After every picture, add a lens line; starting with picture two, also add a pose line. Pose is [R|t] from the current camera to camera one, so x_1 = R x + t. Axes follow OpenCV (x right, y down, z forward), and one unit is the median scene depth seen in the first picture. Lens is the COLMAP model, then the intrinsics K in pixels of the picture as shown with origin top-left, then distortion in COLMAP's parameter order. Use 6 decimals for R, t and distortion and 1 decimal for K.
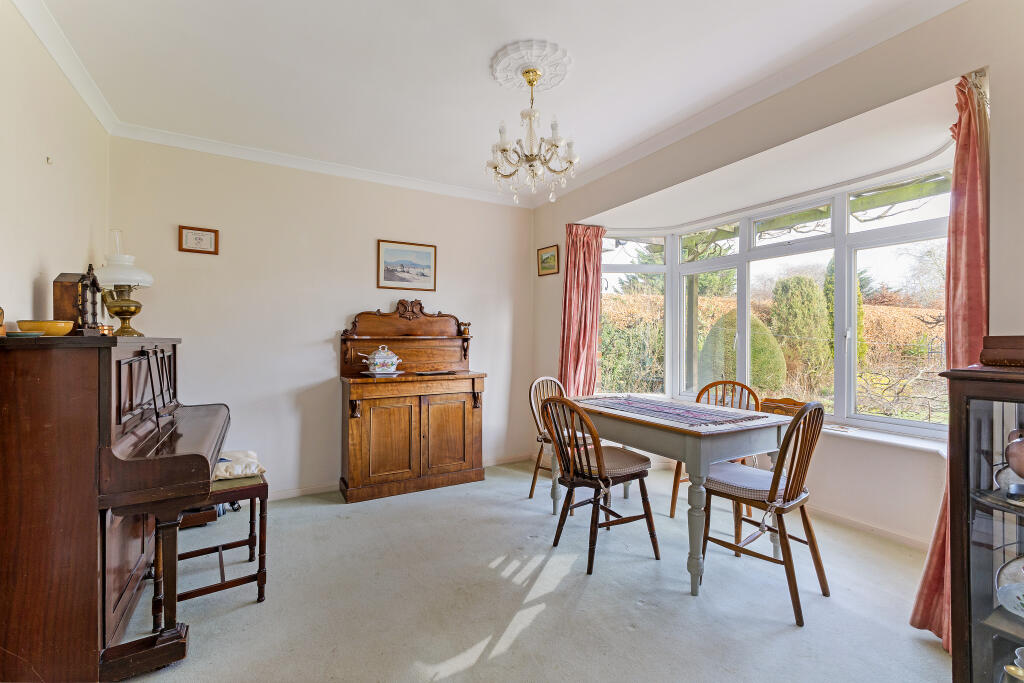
lens RADIAL K [[444.6, 0, 507.1], [0, 444.6, 335.9], [0, 0, 1]] dist [0.003589, -0.000622]
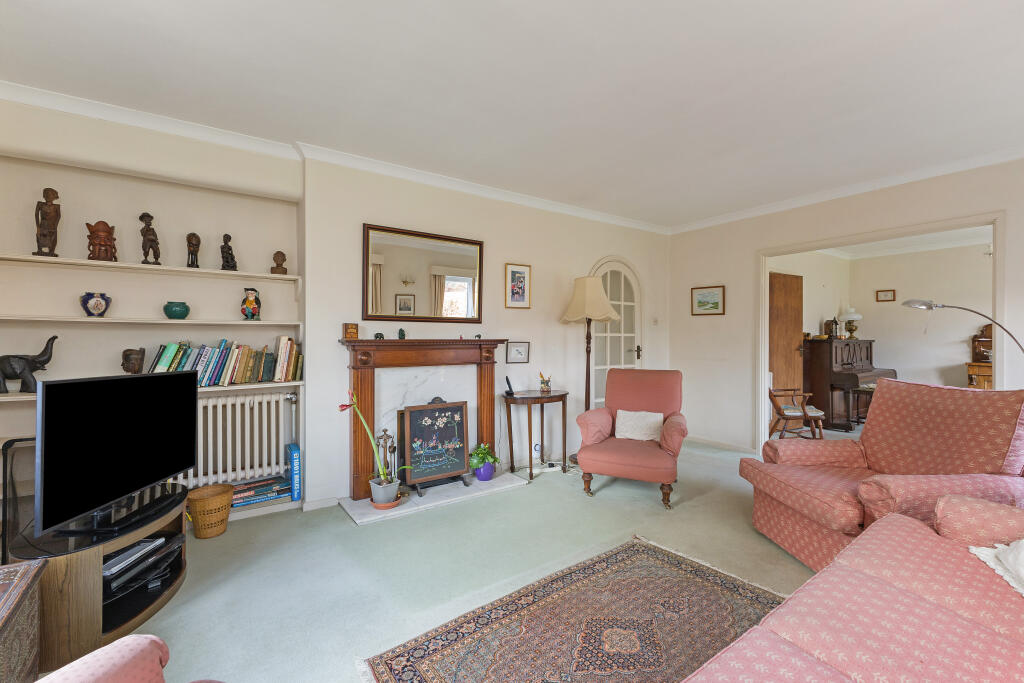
lens RADIAL K [[444.6, 0, 511.0], [0, 444.6, 341.2], [0, 0, 1]] dist [0.003589, -0.000622]
pose [[0.081556, 0.005050, -0.996656, 1.167957], [0.005098, 0.999972, 0.005484, -0.008541], [0.996656, -0.005529, 0.081528, -0.890348]]
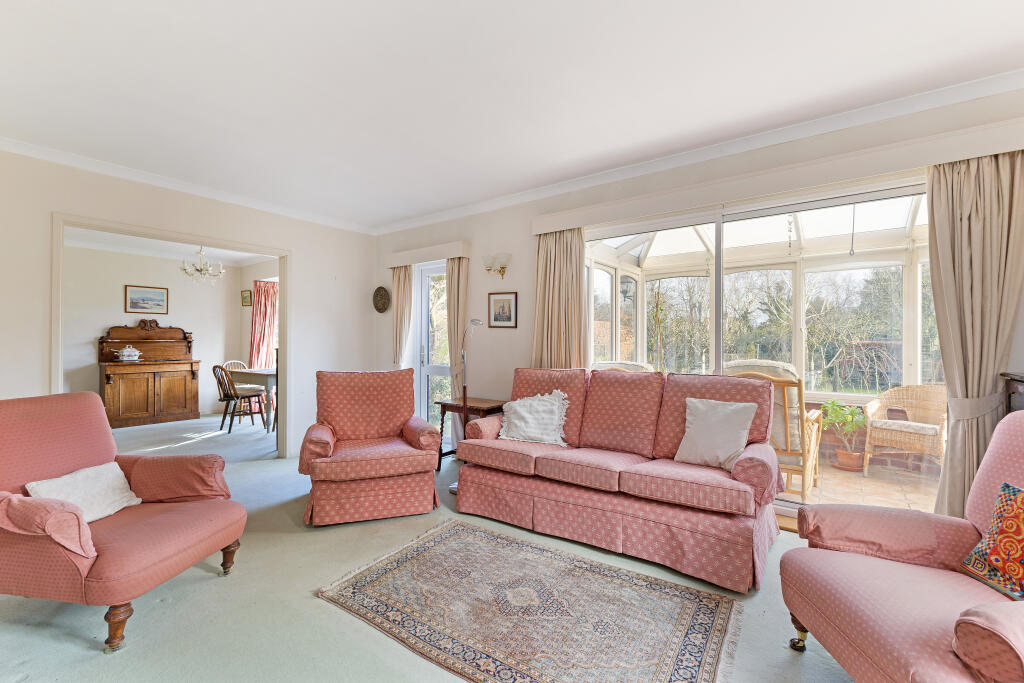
lens RADIAL K [[444.6, 0, 514.3], [0, 444.6, 340.1], [0, 0, 1]] dist [0.003589, -0.000622]
pose [[0.913079, 0.001563, 0.407780, 0.406220], [-0.003300, 0.999988, 0.003556, -0.010187], [-0.407770, -0.004593, 0.913073, -1.273329]]
